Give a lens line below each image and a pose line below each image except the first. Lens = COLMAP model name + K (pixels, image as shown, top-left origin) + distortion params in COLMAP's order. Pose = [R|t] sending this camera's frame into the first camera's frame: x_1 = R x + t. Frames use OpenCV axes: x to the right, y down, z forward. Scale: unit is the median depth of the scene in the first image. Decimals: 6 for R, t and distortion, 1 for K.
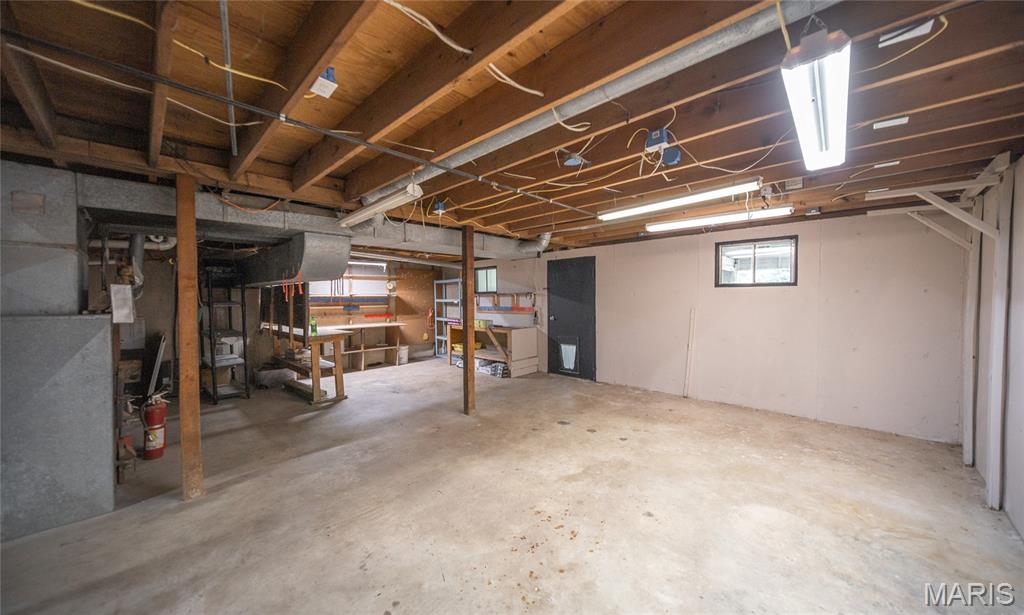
lens RADIAL K [[350.8, 0, 512.6], [0, 350.8, 305.3], [0, 0, 1]] dist [-0.000252, -0.000017]
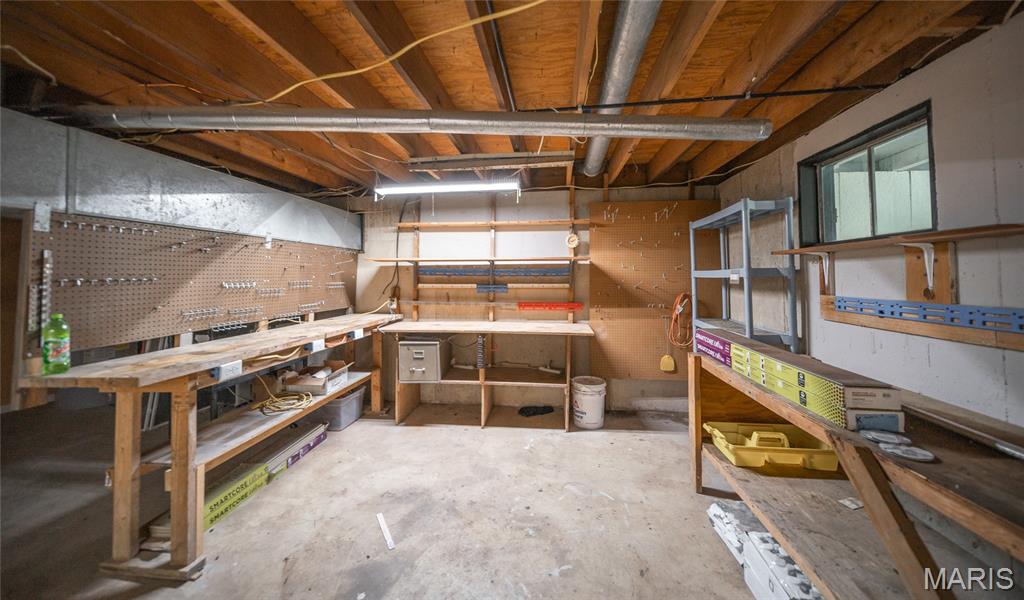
lens RADIAL K [[354.1, 0, 515.4], [0, 354.1, 263.4], [0, 0, 1]] dist [-0.000720, -0.000027]
pose [[0.597707, -0.022456, -0.801400, -0.028683], [-0.017627, 0.998998, -0.041139, -0.007088], [0.801521, 0.038715, 0.596712, 0.725462]]
